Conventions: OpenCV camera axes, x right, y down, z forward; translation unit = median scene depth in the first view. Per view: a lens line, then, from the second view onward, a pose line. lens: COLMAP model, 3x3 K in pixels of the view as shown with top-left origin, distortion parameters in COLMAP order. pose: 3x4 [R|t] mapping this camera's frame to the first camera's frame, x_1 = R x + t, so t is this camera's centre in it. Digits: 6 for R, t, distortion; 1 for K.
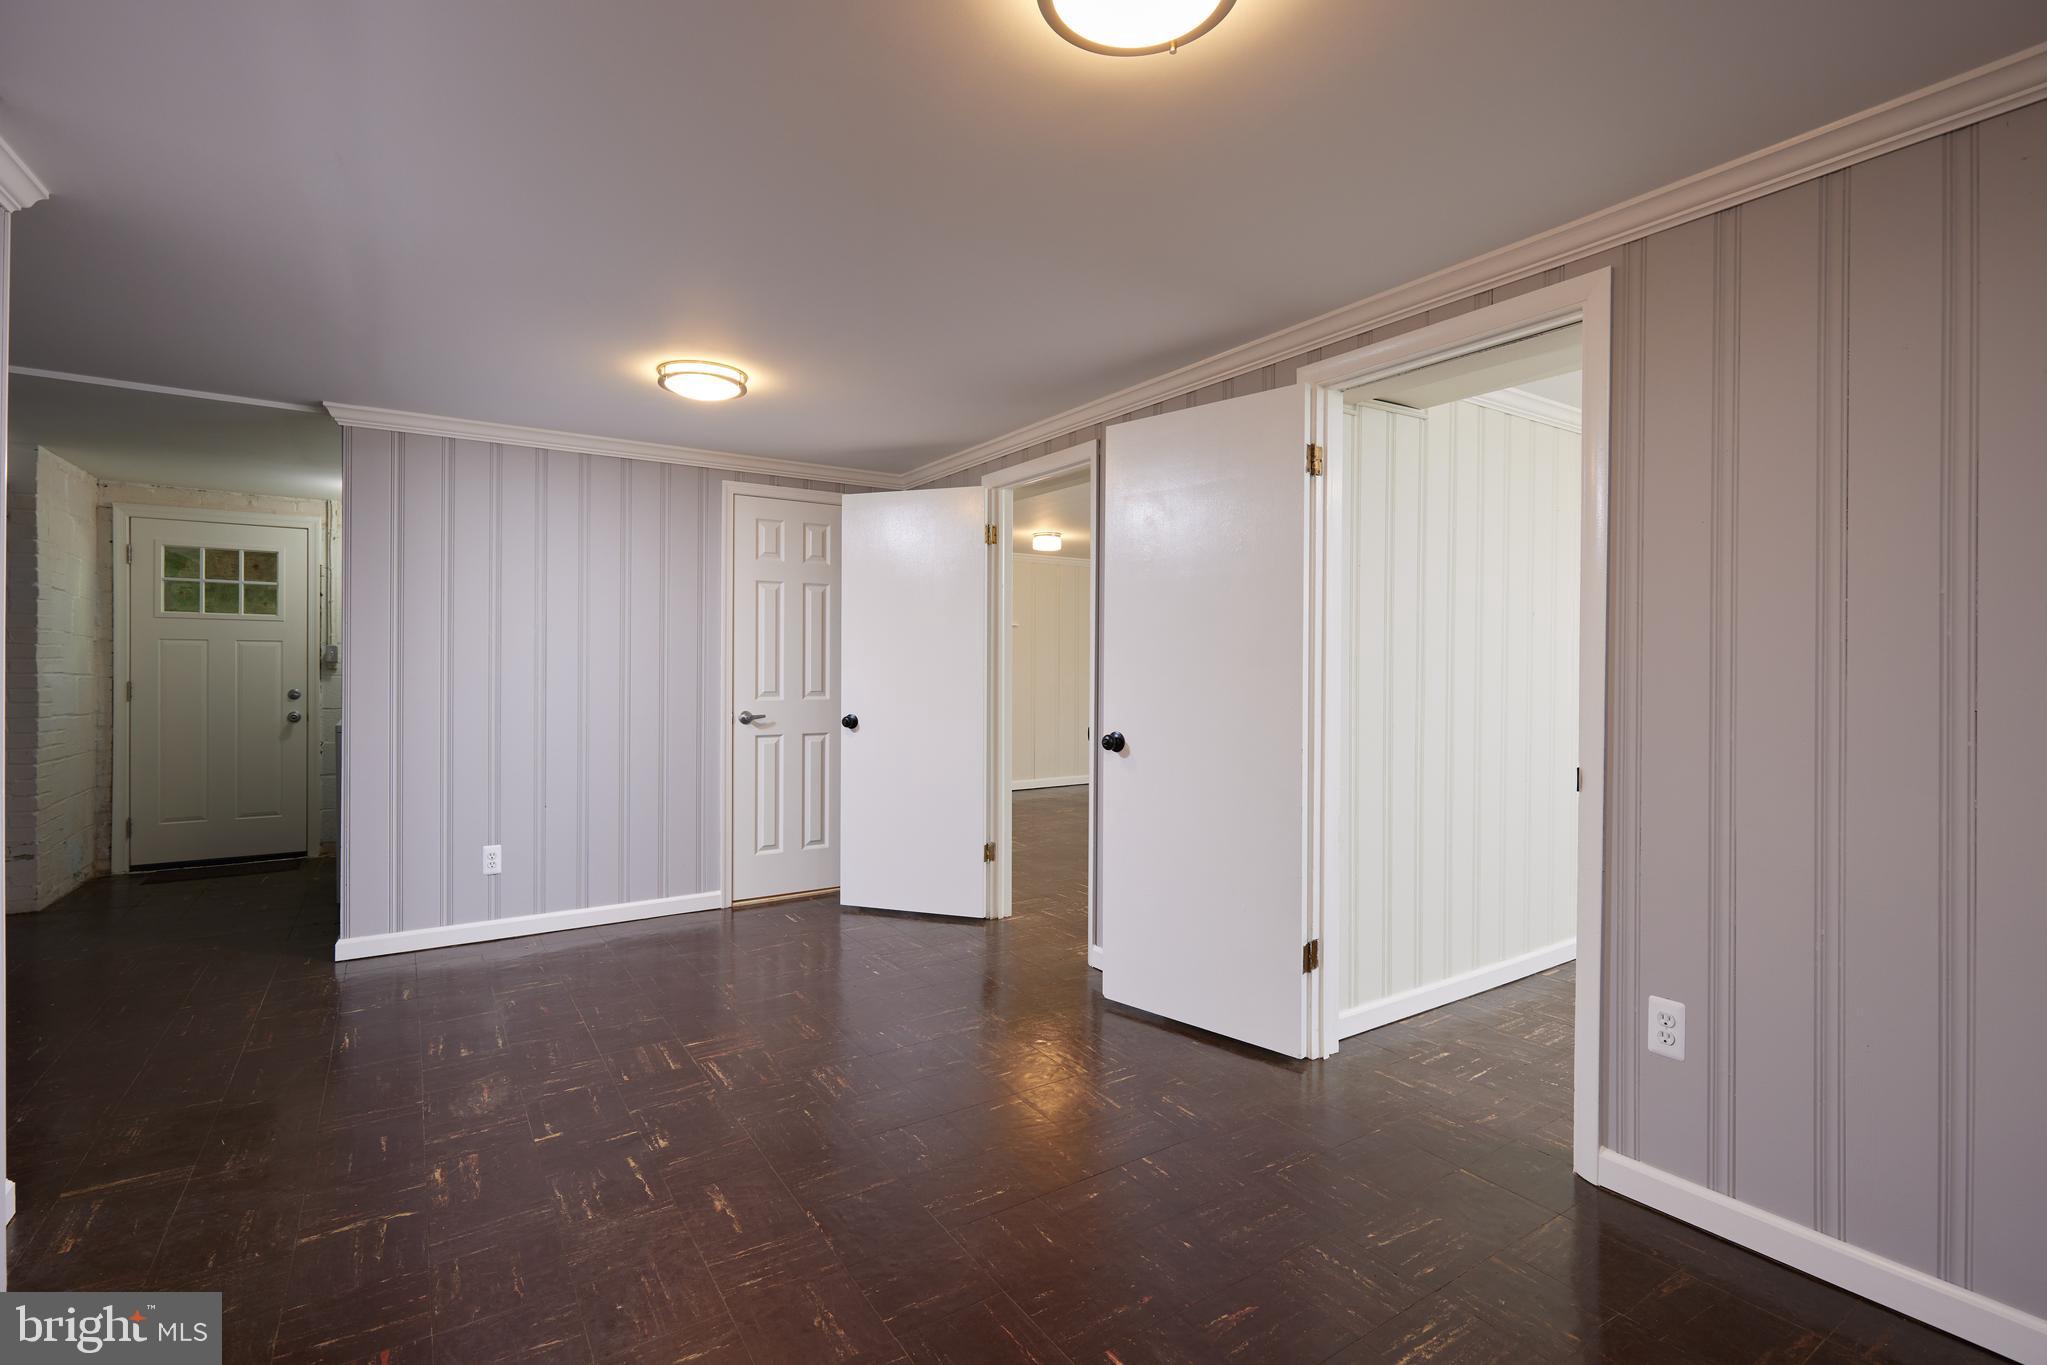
lens RADIAL K [[944.1, 0, 1022.4], [0, 944.1, 672.7], [0, 0, 1]] dist [0.003363, -0.000071]
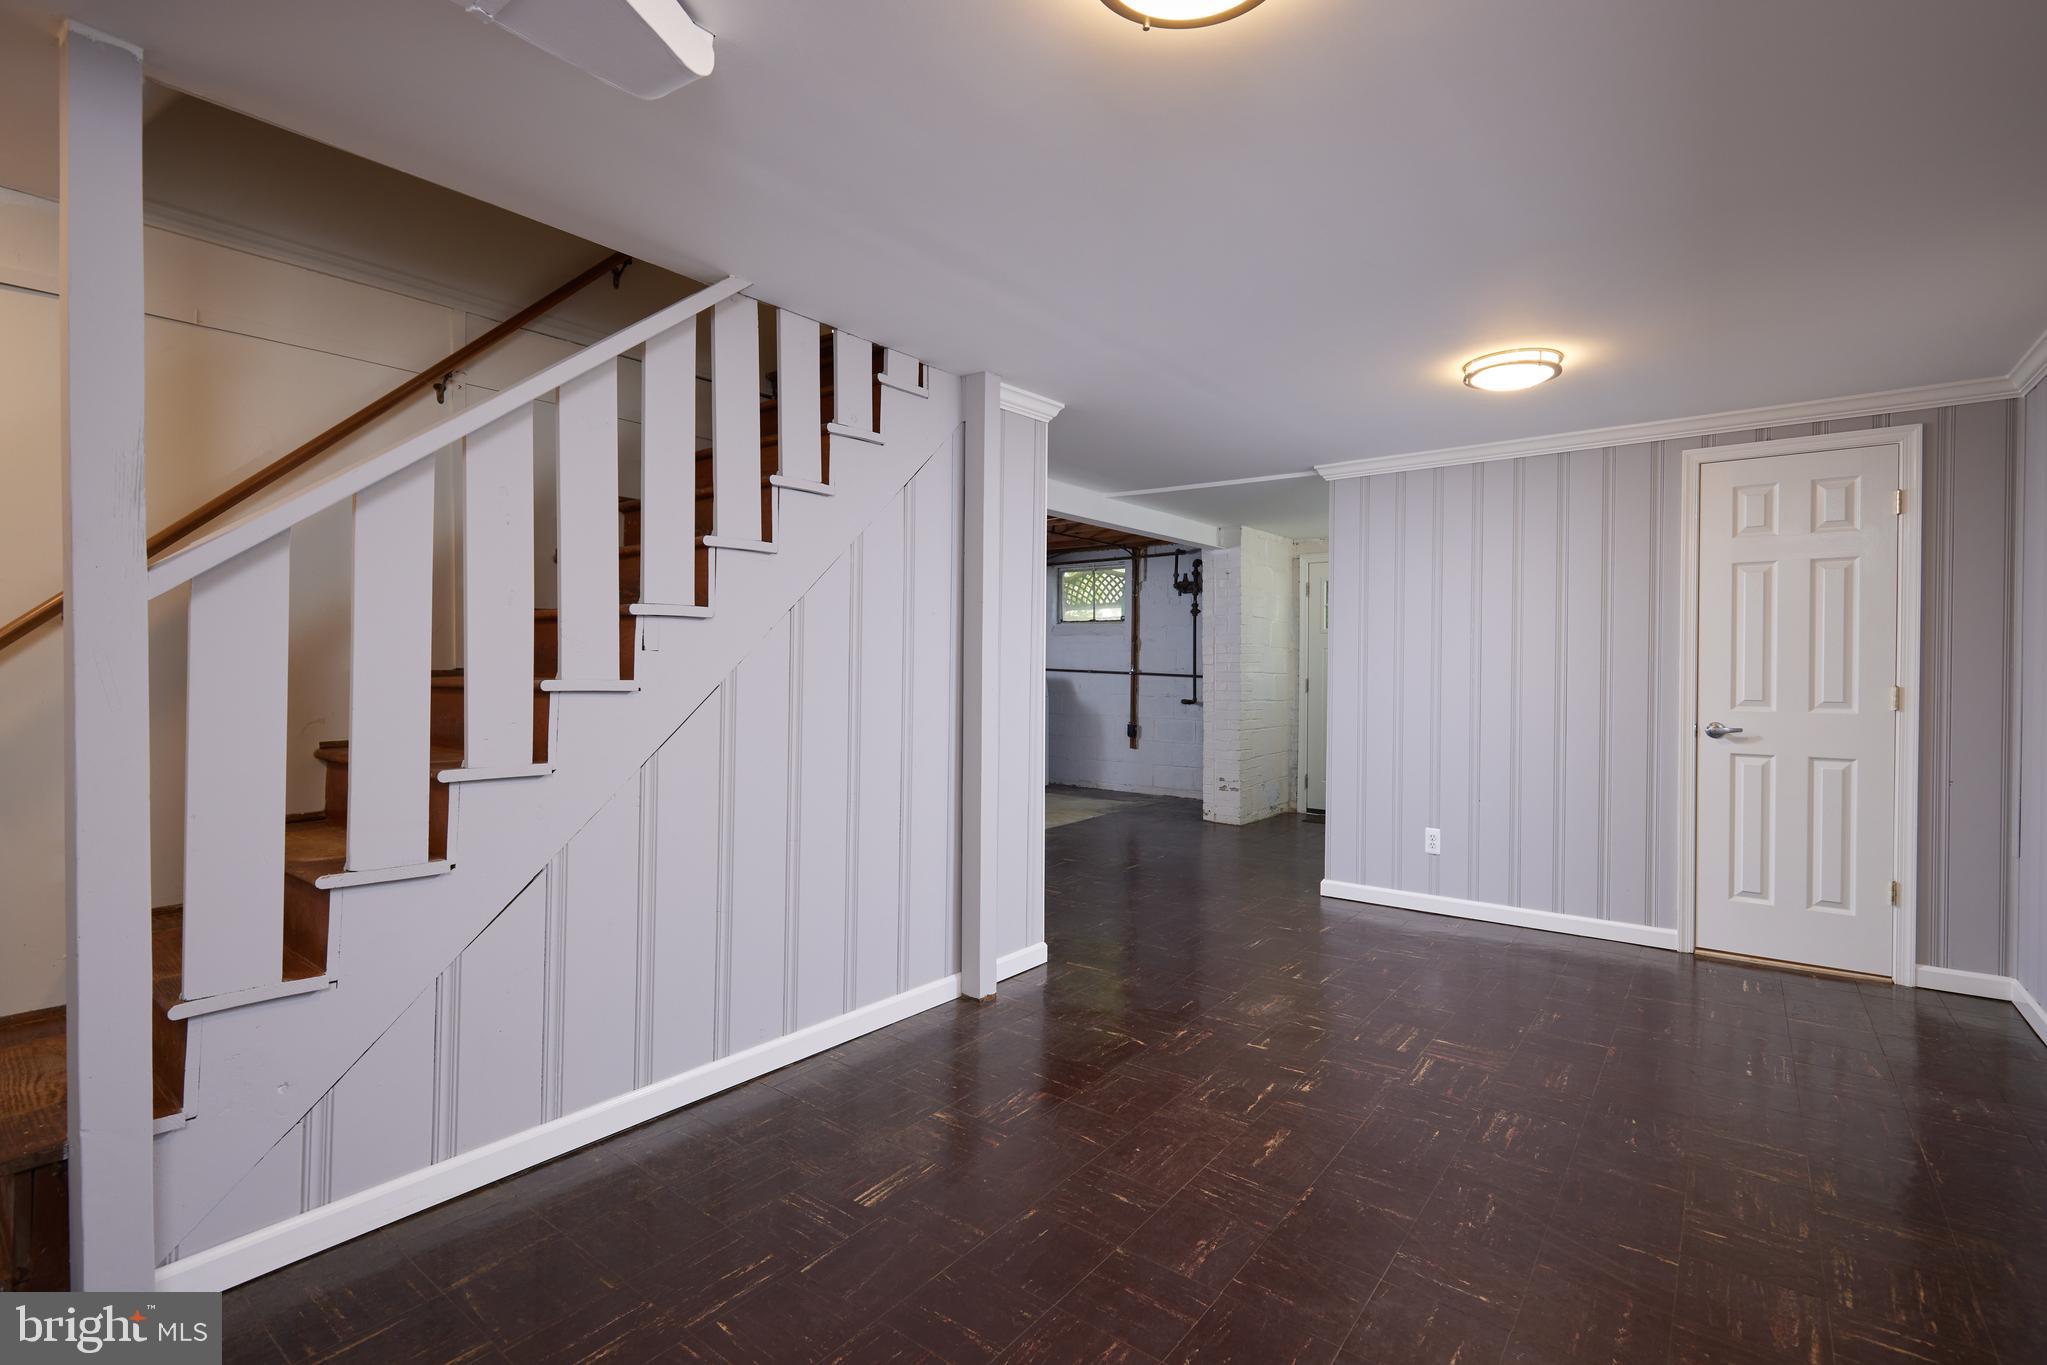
lens RADIAL K [[944.1, 0, 1028.5], [0, 944.1, 675.8], [0, 0, 1]] dist [0.003363, -0.000071]
pose [[0.319002, 0.007921, -0.947721, 0.343903], [-0.008240, 0.999950, 0.005584, 0.000134], [0.947718, 0.006028, 0.319051, 0.190011]]
